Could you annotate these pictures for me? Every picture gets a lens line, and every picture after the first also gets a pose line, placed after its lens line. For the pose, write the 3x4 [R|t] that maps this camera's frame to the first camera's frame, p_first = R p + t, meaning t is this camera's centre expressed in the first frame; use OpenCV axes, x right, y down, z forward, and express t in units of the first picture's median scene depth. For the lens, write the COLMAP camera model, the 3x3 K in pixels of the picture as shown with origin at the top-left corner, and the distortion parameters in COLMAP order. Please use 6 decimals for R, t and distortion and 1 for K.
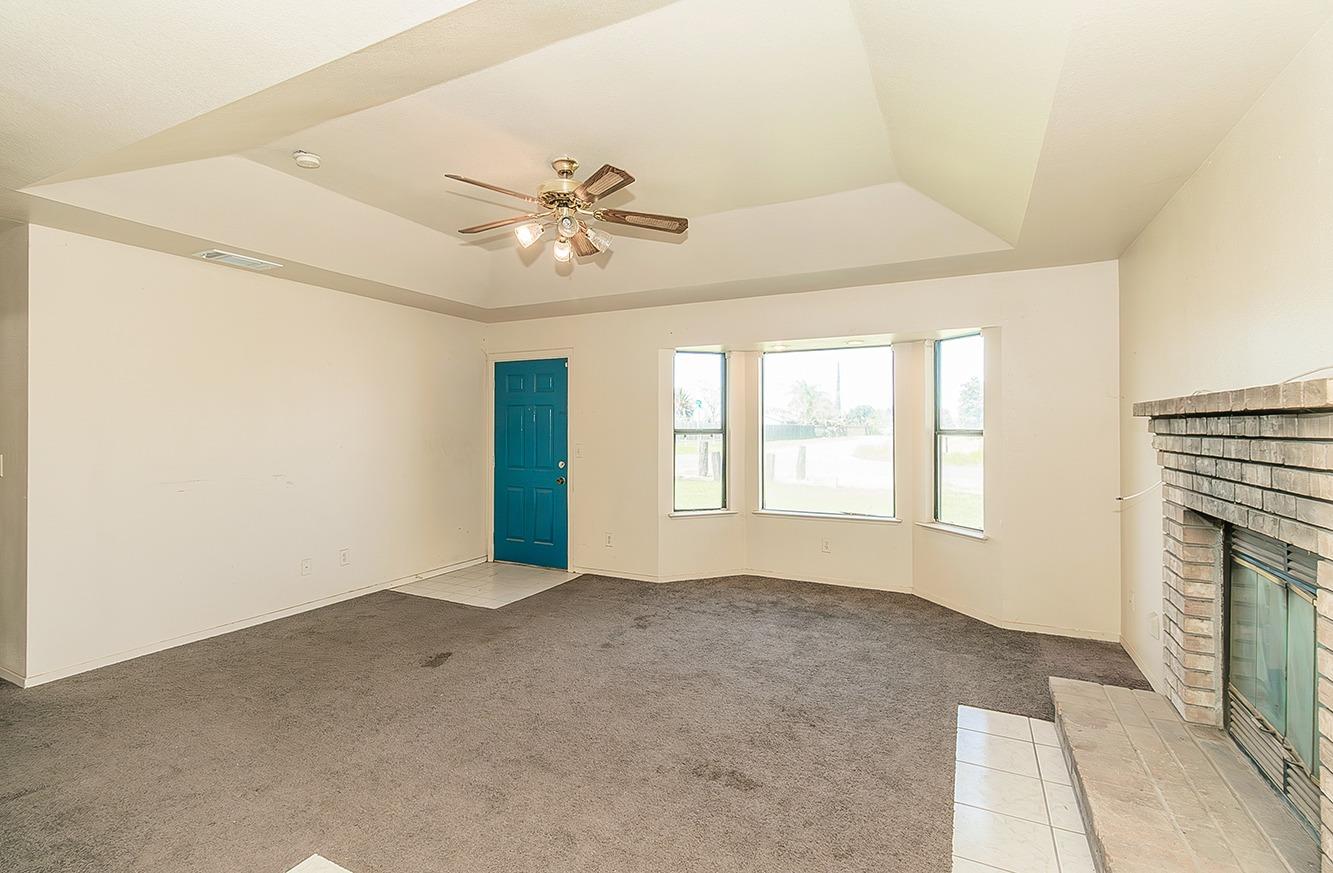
lens RADIAL K [[601.7, 0, 672.7], [0, 601.7, 424.3], [0, 0, 1]] dist [0.000642, -0.001194]
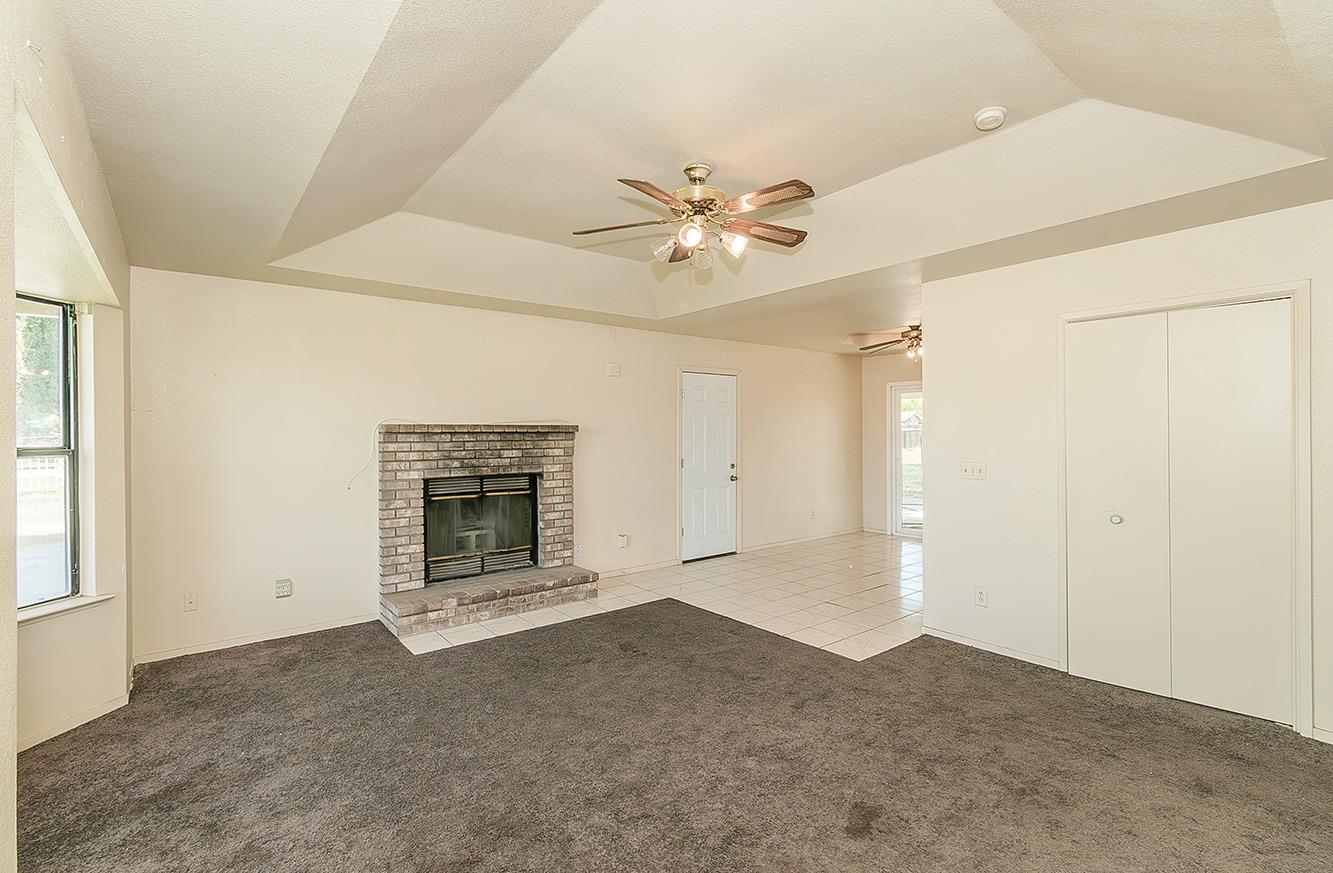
lens RADIAL K [[601.7, 0, 659.9], [0, 601.7, 434.9], [0, 0, 1]] dist [0.000642, -0.001194]
pose [[-0.905395, 0.004802, 0.424543, -0.324442], [0.005481, 0.999985, 0.000376, -0.000809], [-0.424535, 0.002667, -0.905408, 1.182546]]
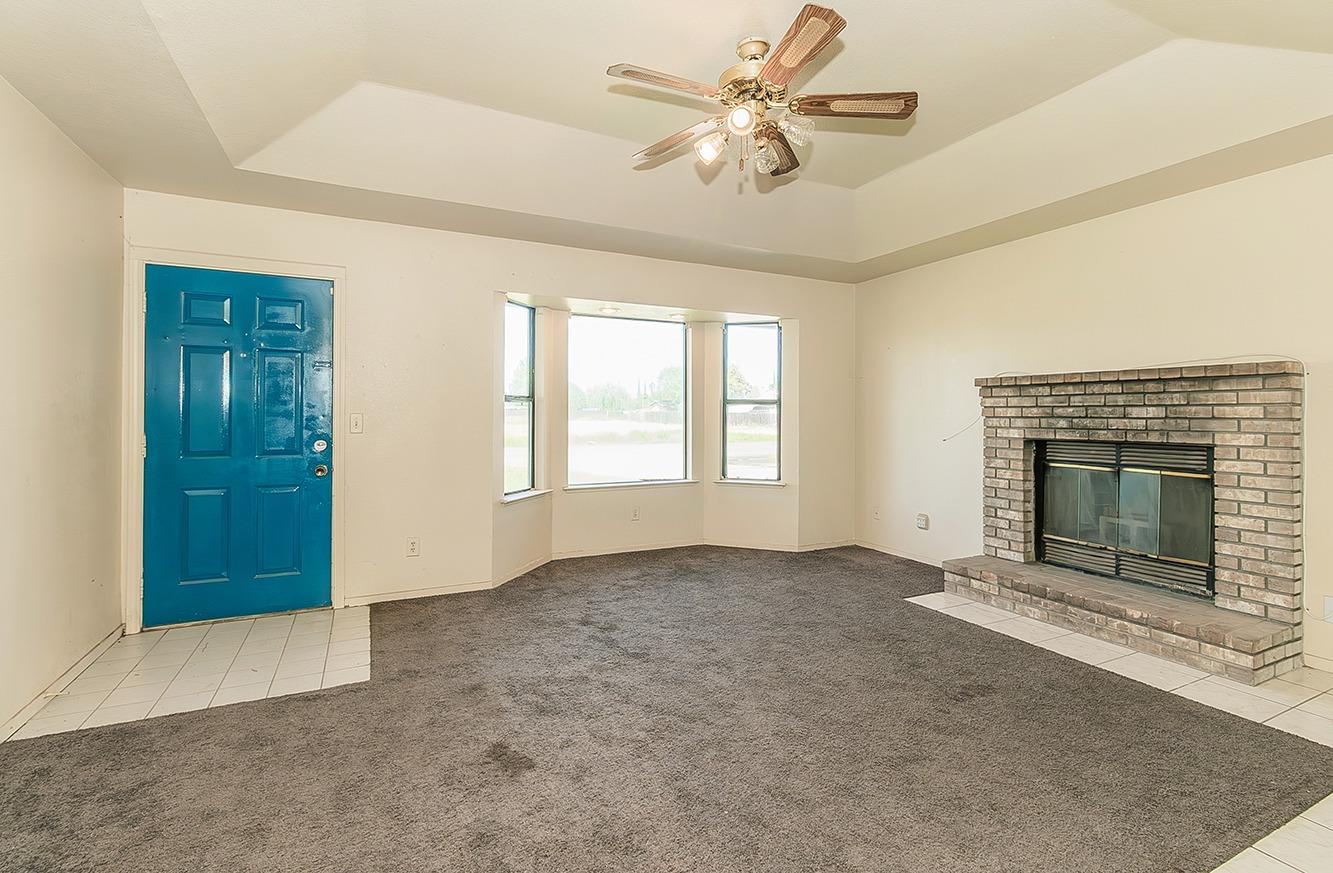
lens RADIAL K [[601.7, 0, 659.4], [0, 601.7, 415.4], [0, 0, 1]] dist [0.000642, -0.001194]
pose [[0.610258, 0.001727, 0.792201, -0.548756], [-0.006869, 0.999972, 0.003111, 0.035669], [-0.792173, -0.007341, 0.610252, 0.373442]]
